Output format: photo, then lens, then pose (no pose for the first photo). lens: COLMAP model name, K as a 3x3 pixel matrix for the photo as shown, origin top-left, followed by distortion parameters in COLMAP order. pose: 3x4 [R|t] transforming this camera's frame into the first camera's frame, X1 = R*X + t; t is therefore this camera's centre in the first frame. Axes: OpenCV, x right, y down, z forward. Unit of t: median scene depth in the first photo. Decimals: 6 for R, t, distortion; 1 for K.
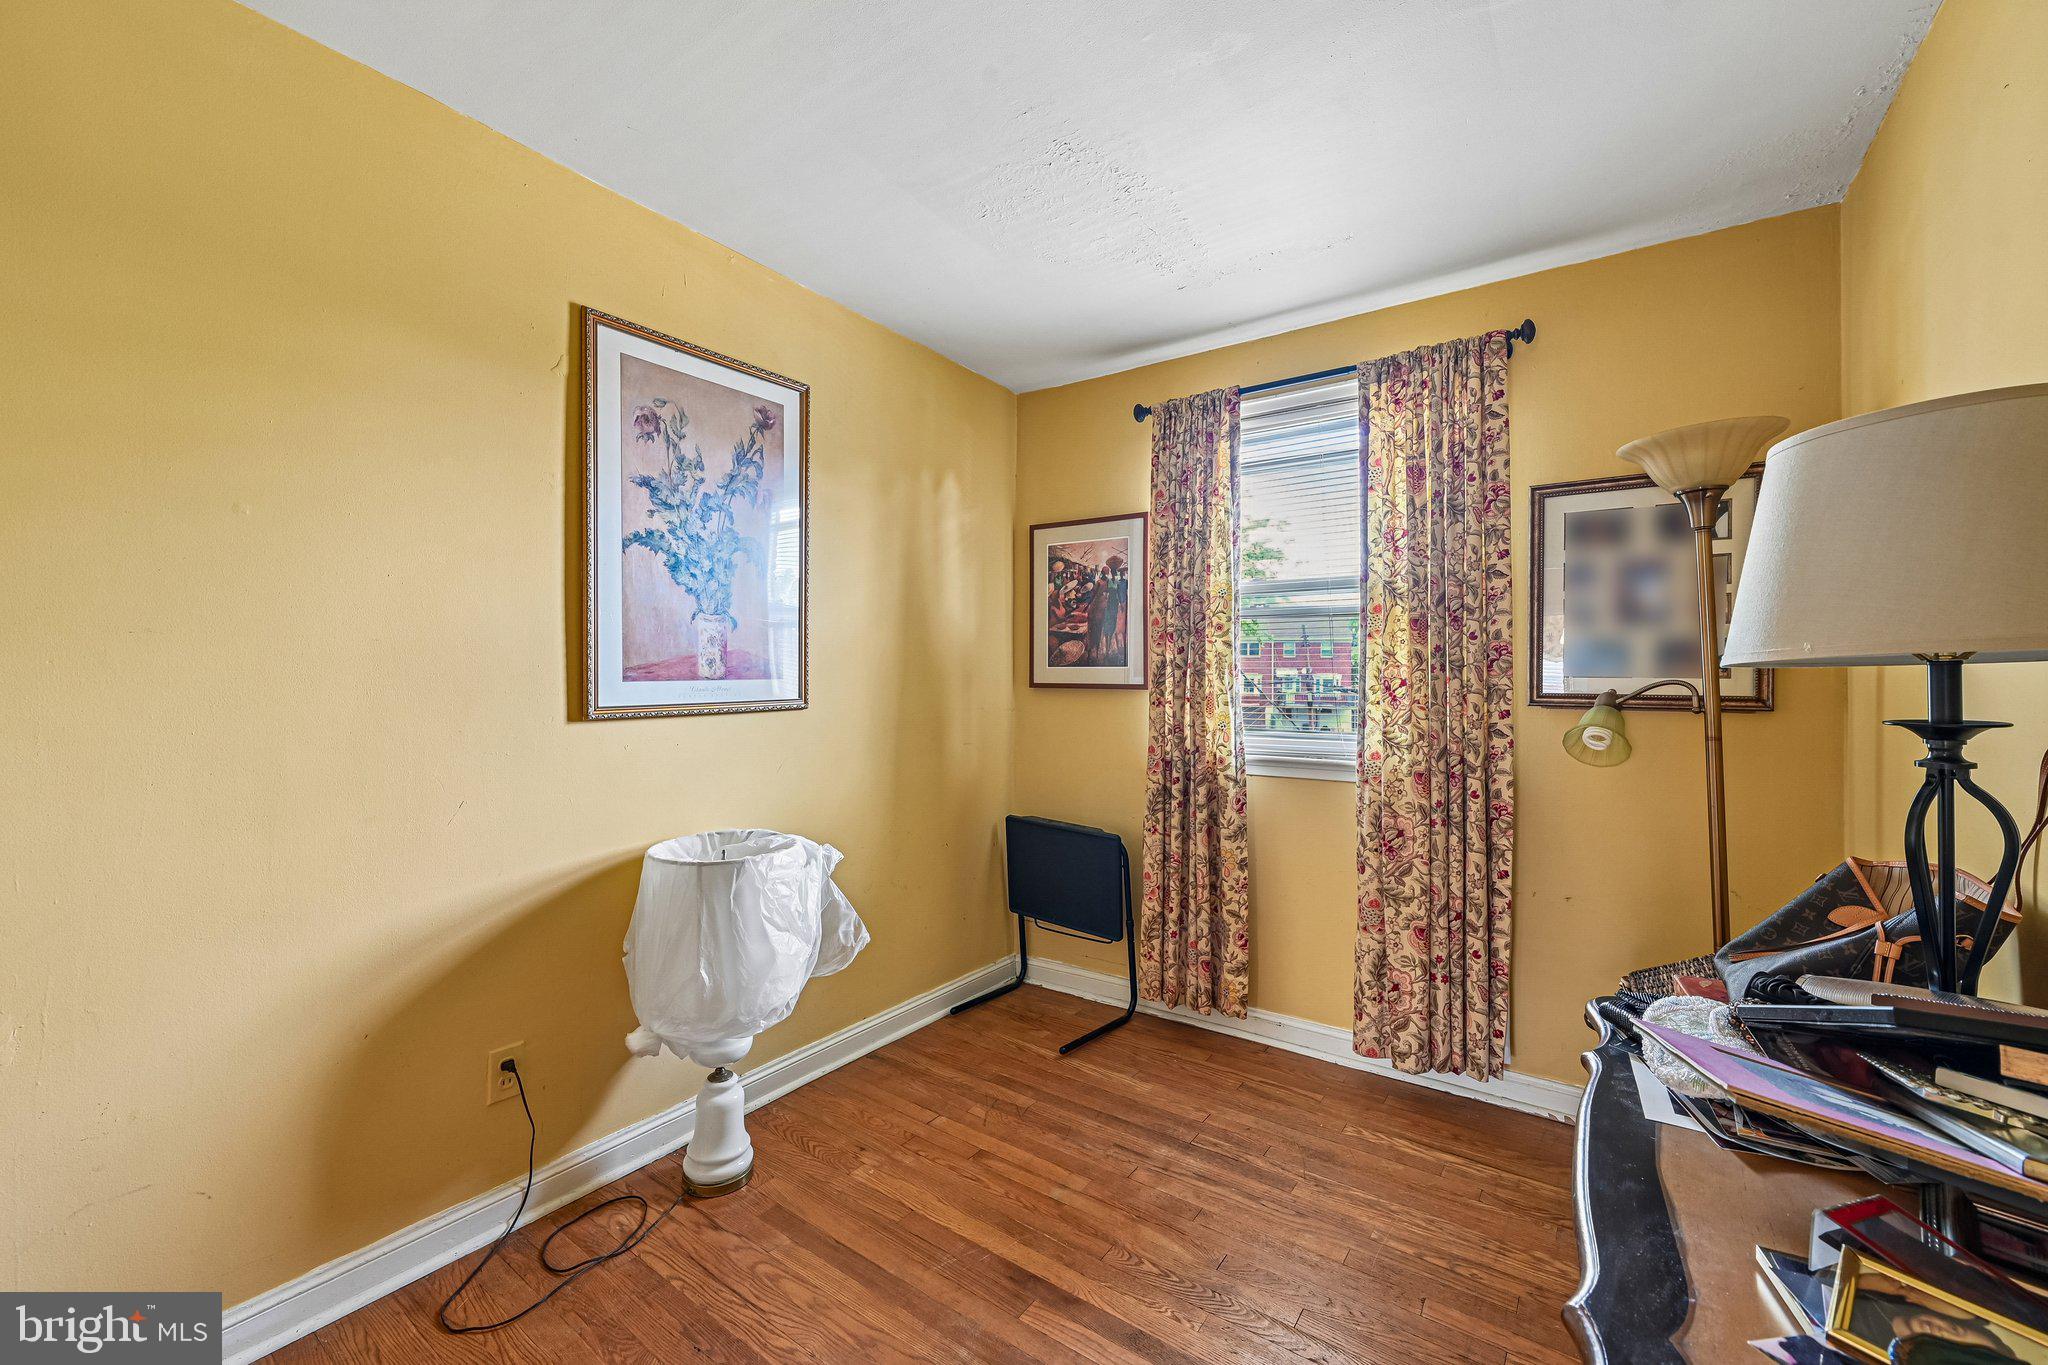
lens RADIAL K [[802.5, 0, 1027.5], [0, 802.5, 680.2], [0, 0, 1]] dist [0.002422, 0.000125]
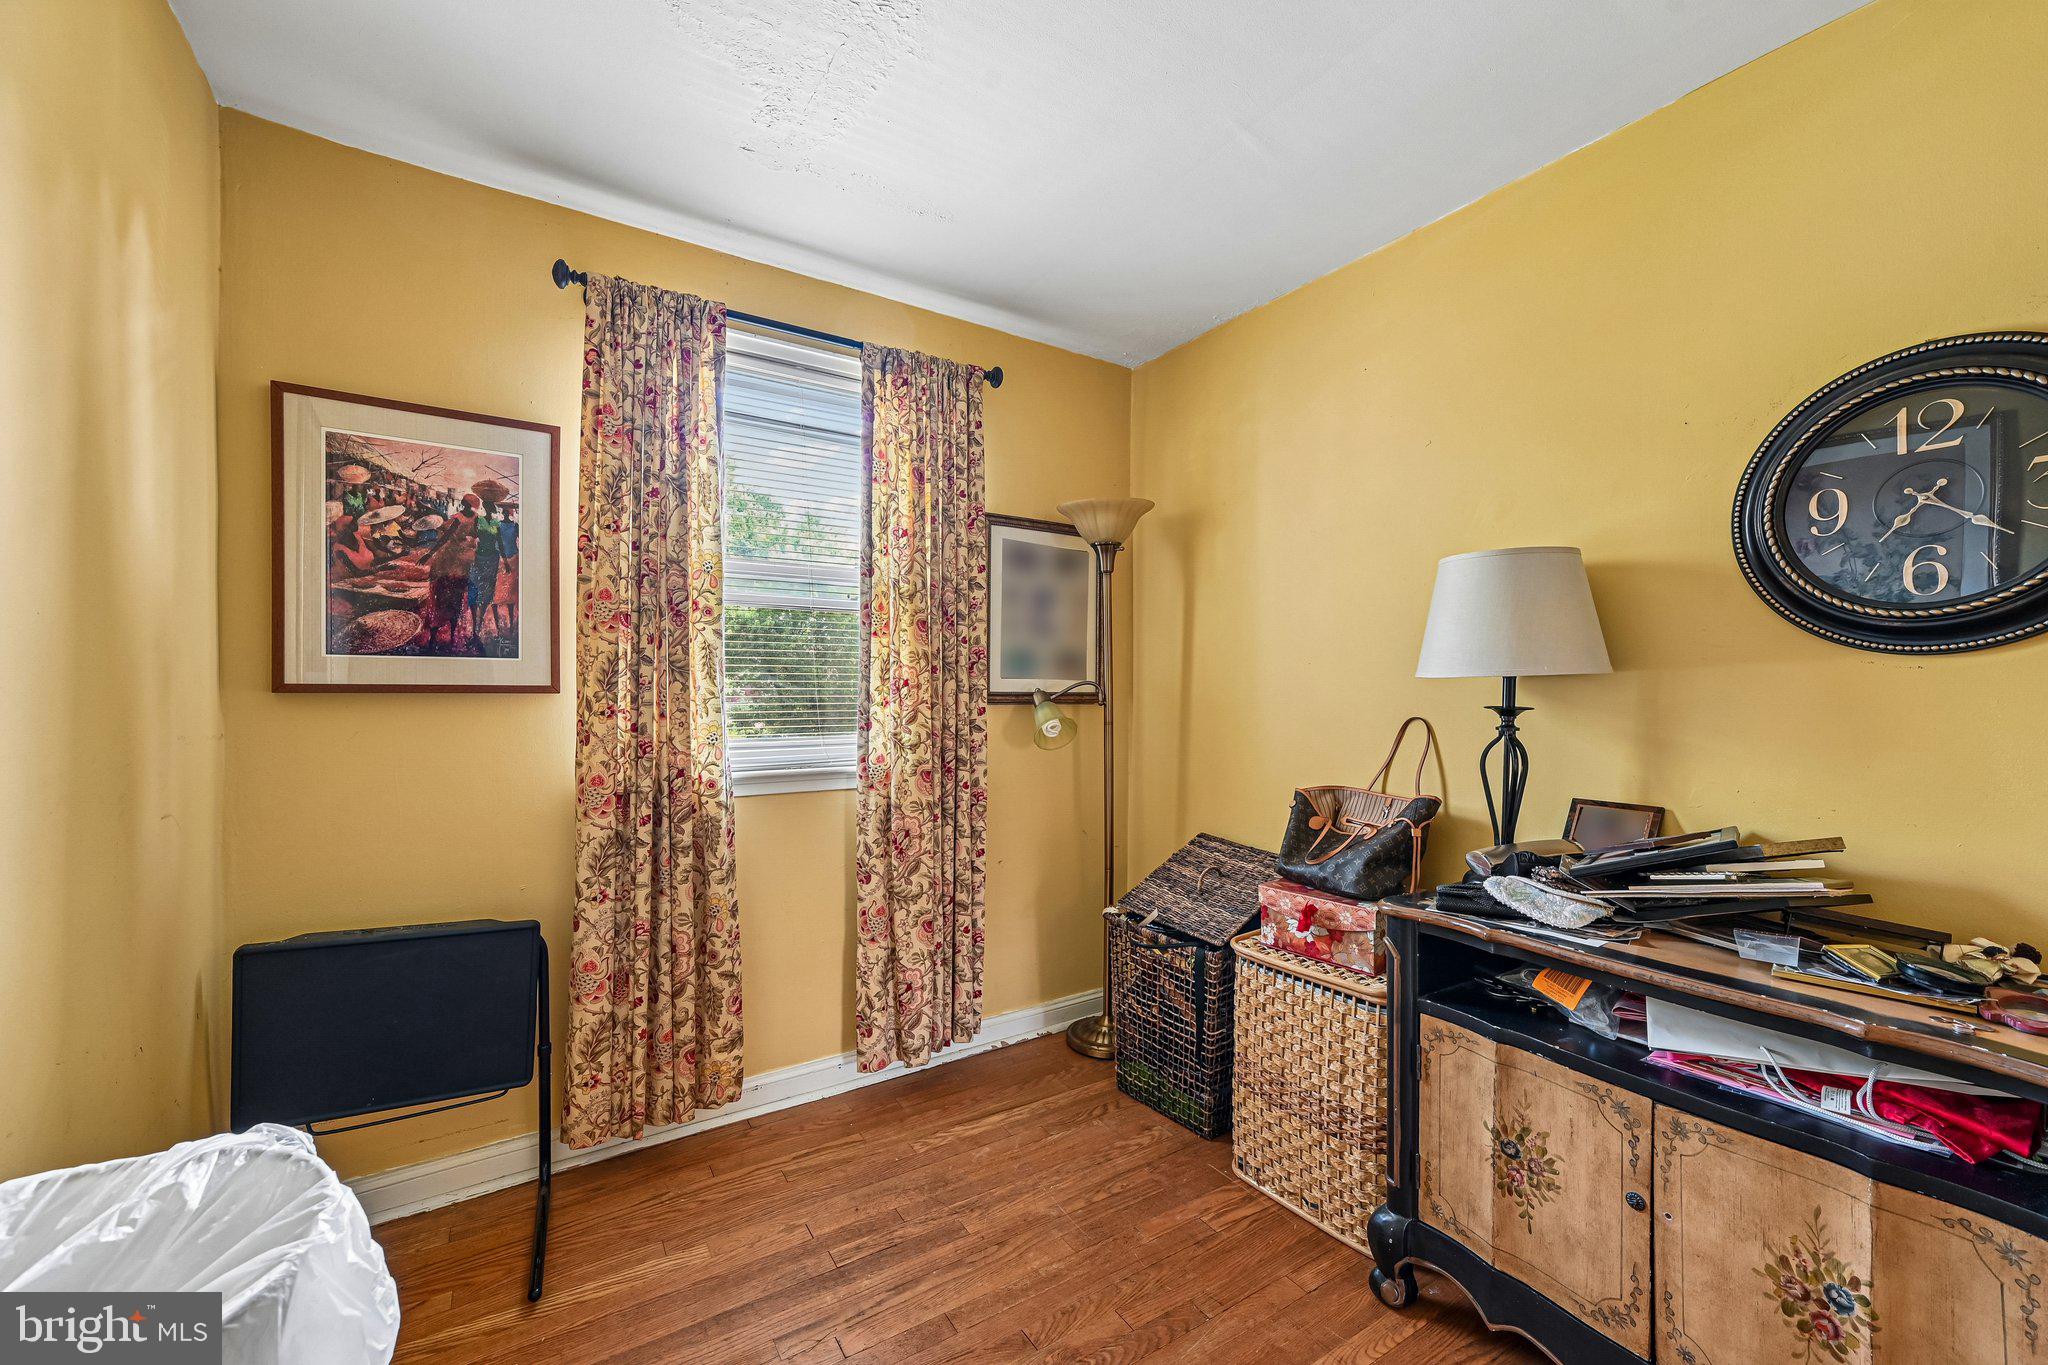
lens RADIAL K [[806.0, 0, 1034.4], [0, 806.0, 692.9], [0, 0, 1]] dist [-0.000389, -0.000344]
pose [[0.383223, -0.015308, 0.923529, -0.347792], [-0.005246, 0.999810, 0.018749, -0.003802], [-0.923641, -0.012030, 0.383070, 0.407669]]
